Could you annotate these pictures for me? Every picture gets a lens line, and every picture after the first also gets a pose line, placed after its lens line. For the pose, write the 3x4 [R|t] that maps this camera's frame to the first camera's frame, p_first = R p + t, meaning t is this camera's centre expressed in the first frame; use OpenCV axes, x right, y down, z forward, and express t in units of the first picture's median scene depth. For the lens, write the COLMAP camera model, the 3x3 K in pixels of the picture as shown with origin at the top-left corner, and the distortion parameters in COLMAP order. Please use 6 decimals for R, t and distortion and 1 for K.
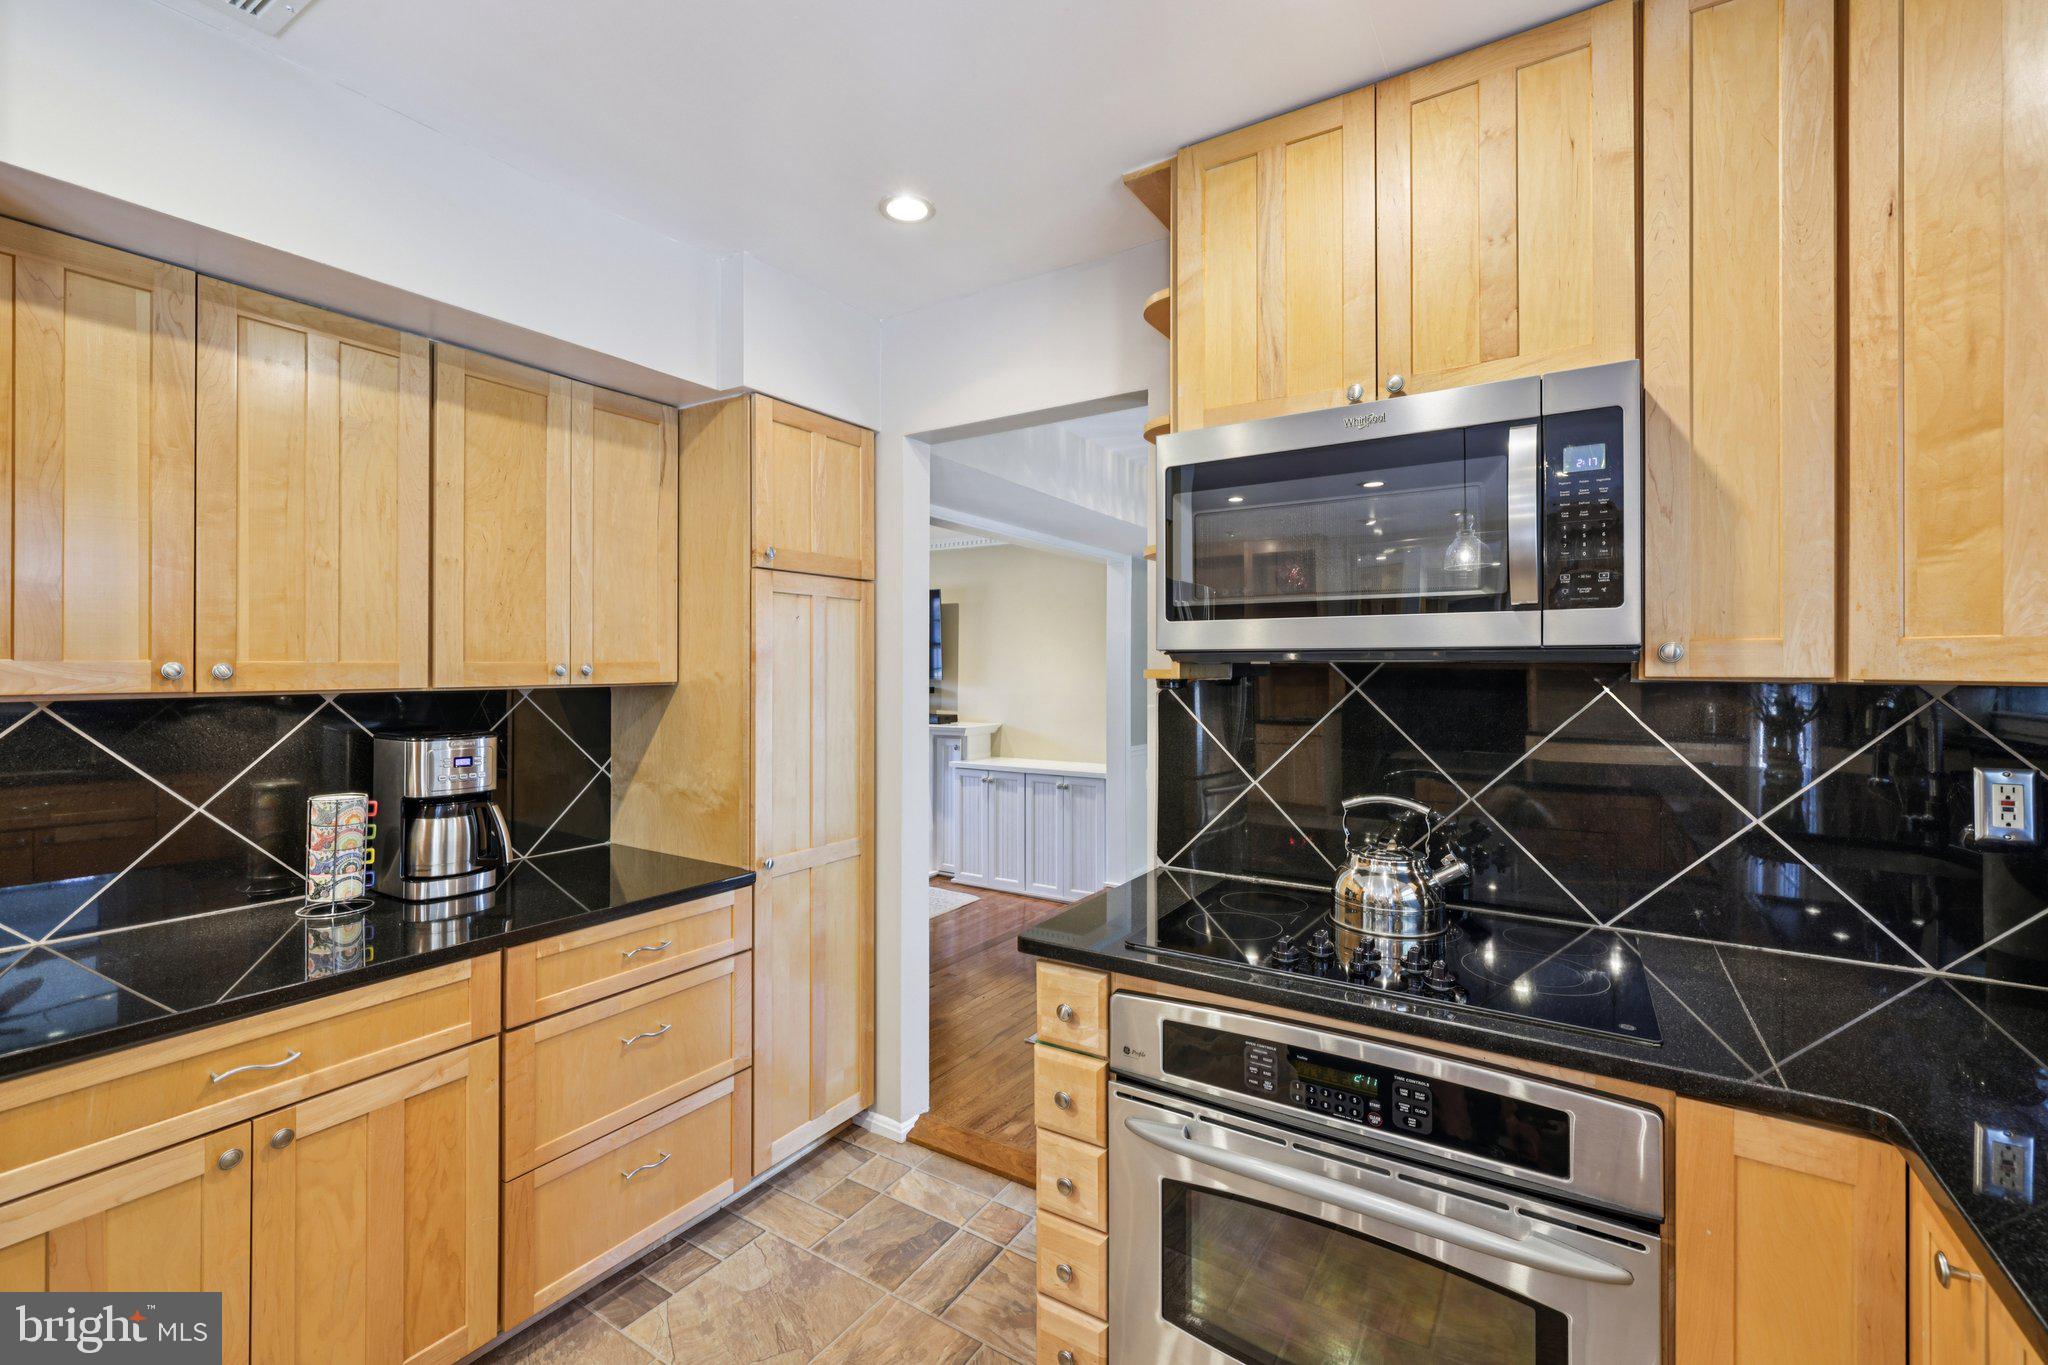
lens RADIAL K [[869.0, 0, 1012.0], [0, 869.0, 670.9], [0, 0, 1]] dist [0.000751, -0.000430]
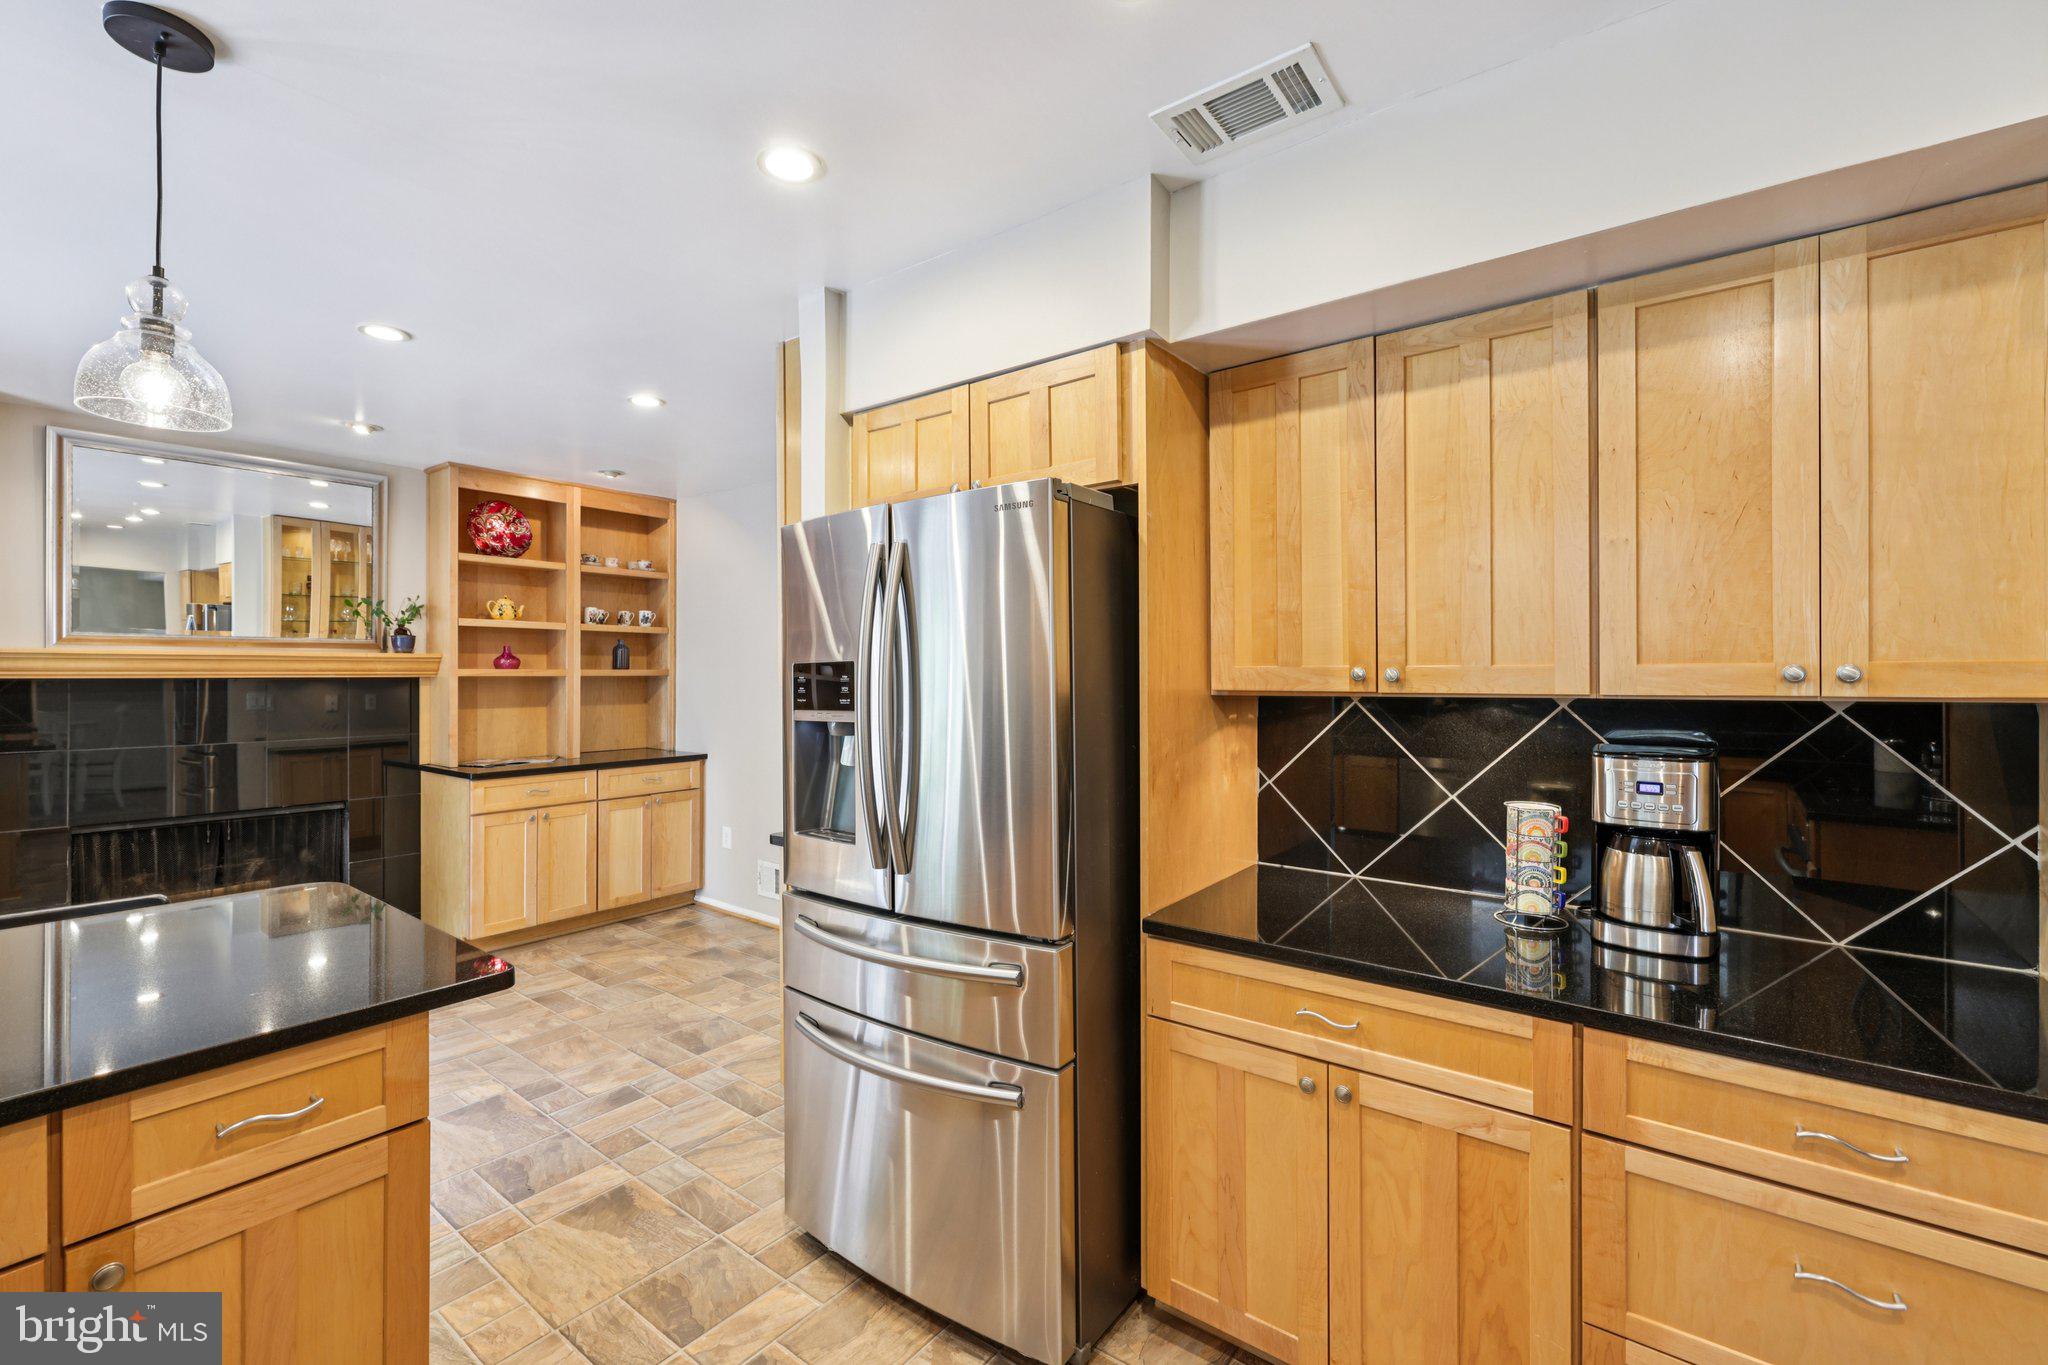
lens RADIAL K [[869.0, 0, 1010.1], [0, 869.0, 672.7], [0, 0, 1]] dist [0.000751, -0.000430]
pose [[-0.084357, 0.003029, -0.996431, 0.231216], [-0.001414, 0.999994, 0.003159, -0.004406], [0.996435, 0.001675, -0.084352, 0.504578]]
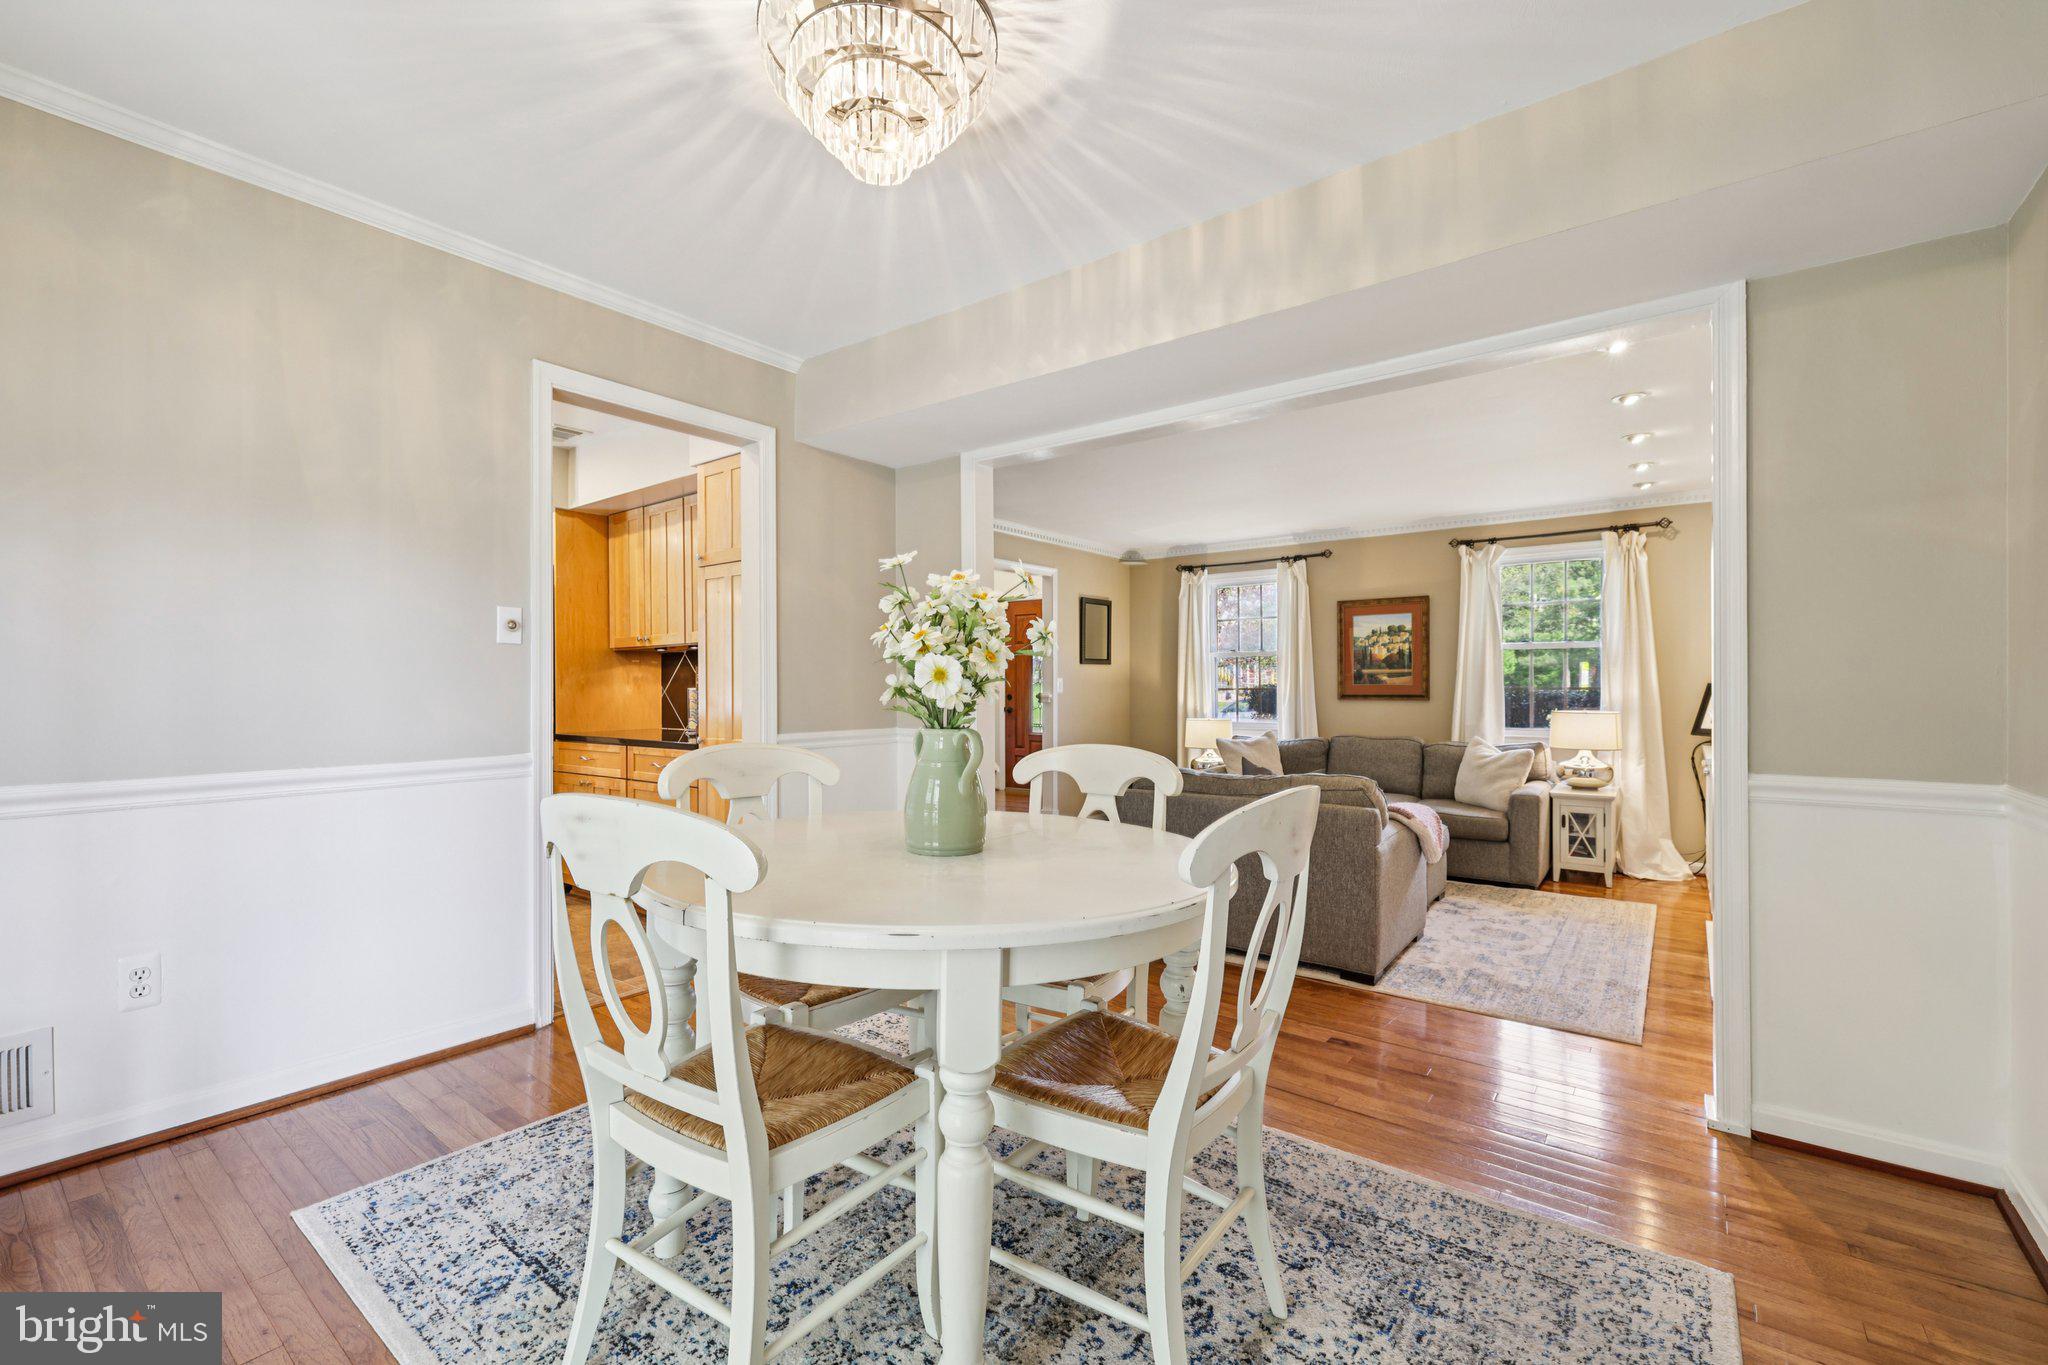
lens RADIAL K [[869.0, 0, 1022.5], [0, 869.0, 687.8], [0, 0, 1]] dist [0.000751, -0.000430]
pose [[-0.079956, 0.006067, -0.996780, 1.643455], [0.004706, 0.999973, 0.005709, 0.132326], [0.996787, -0.004234, -0.079982, 2.120891]]
